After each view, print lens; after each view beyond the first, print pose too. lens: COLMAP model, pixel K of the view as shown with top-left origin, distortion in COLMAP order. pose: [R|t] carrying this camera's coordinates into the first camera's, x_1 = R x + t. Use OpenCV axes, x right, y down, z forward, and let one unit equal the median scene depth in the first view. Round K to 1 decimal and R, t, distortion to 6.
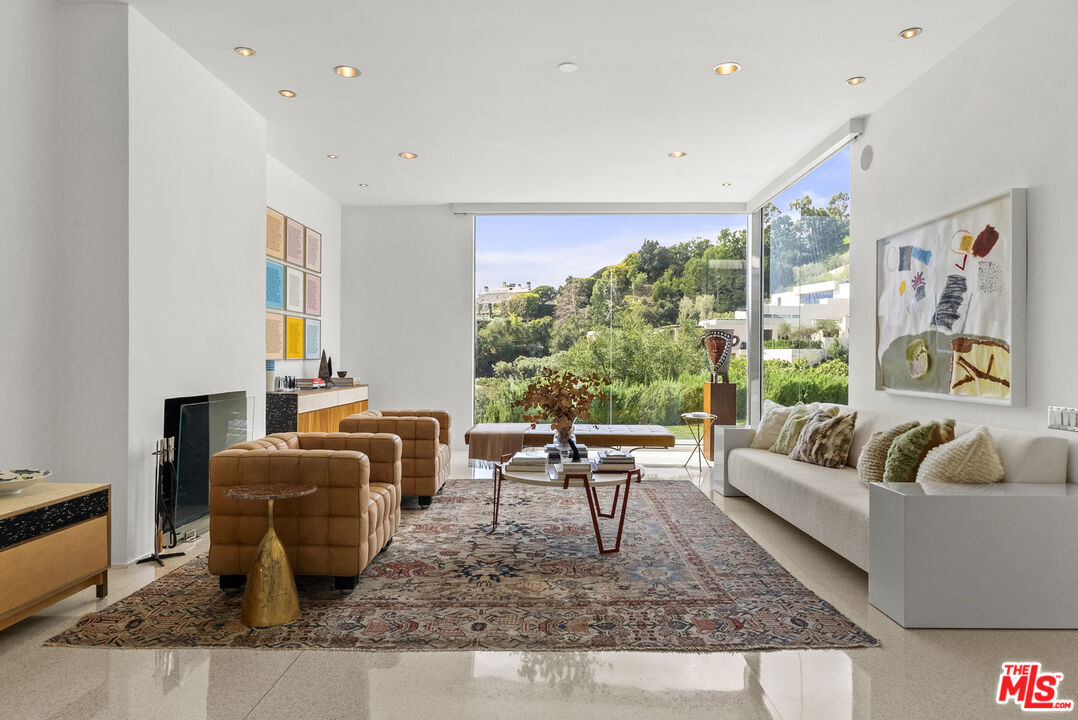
lens RADIAL K [[643.2, 0, 539.0], [0, 643.2, 360.0], [0, 0, 1]] dist [0.015375, -0.000059]
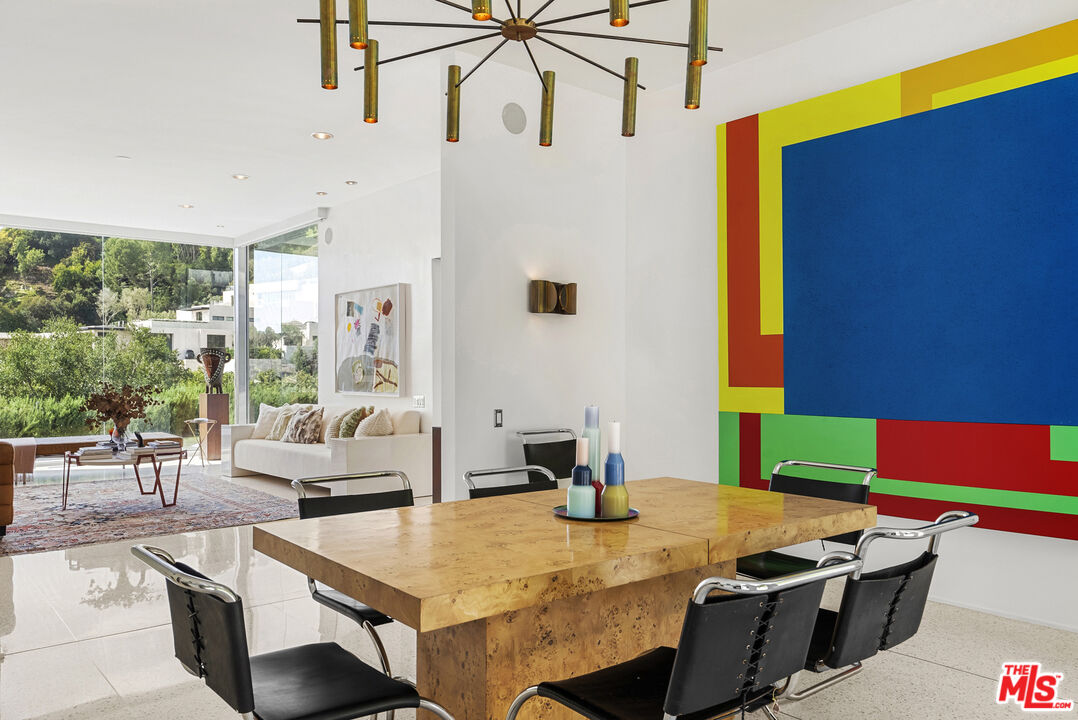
lens RADIAL K [[823.6, 0, 523.0], [0, 823.6, 372.2], [0, 0, 1]] dist [0.005376, 0.005535]
pose [[0.766372, -0.011027, 0.642303, -0.393189], [0.011152, 0.999930, 0.003861, -0.003532], [-0.642300, 0.004204, 0.766441, -0.788115]]
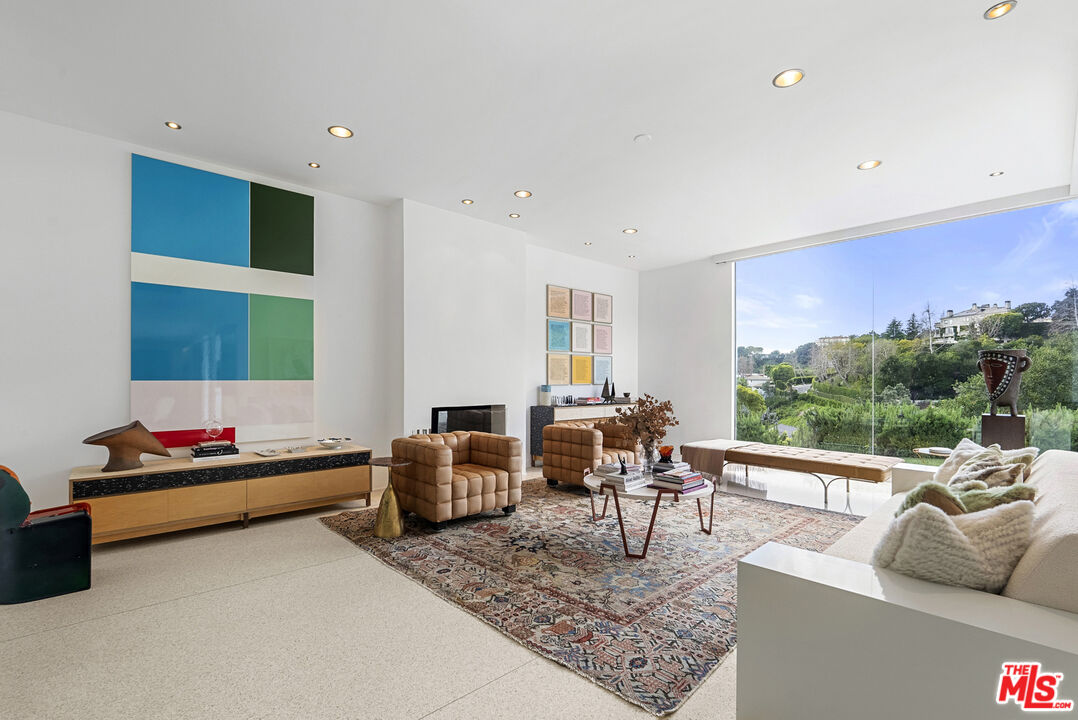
lens RADIAL K [[480.4, 0, 536.5], [0, 480.4, 377.6], [0, 0, 1]] dist [-0.001626, -0.000668]
pose [[0.692613, -0.004542, -0.721295, 0.460857], [-0.001895, 0.999965, -0.008116, -0.009438], [0.721306, 0.006988, 0.692581, 0.216643]]
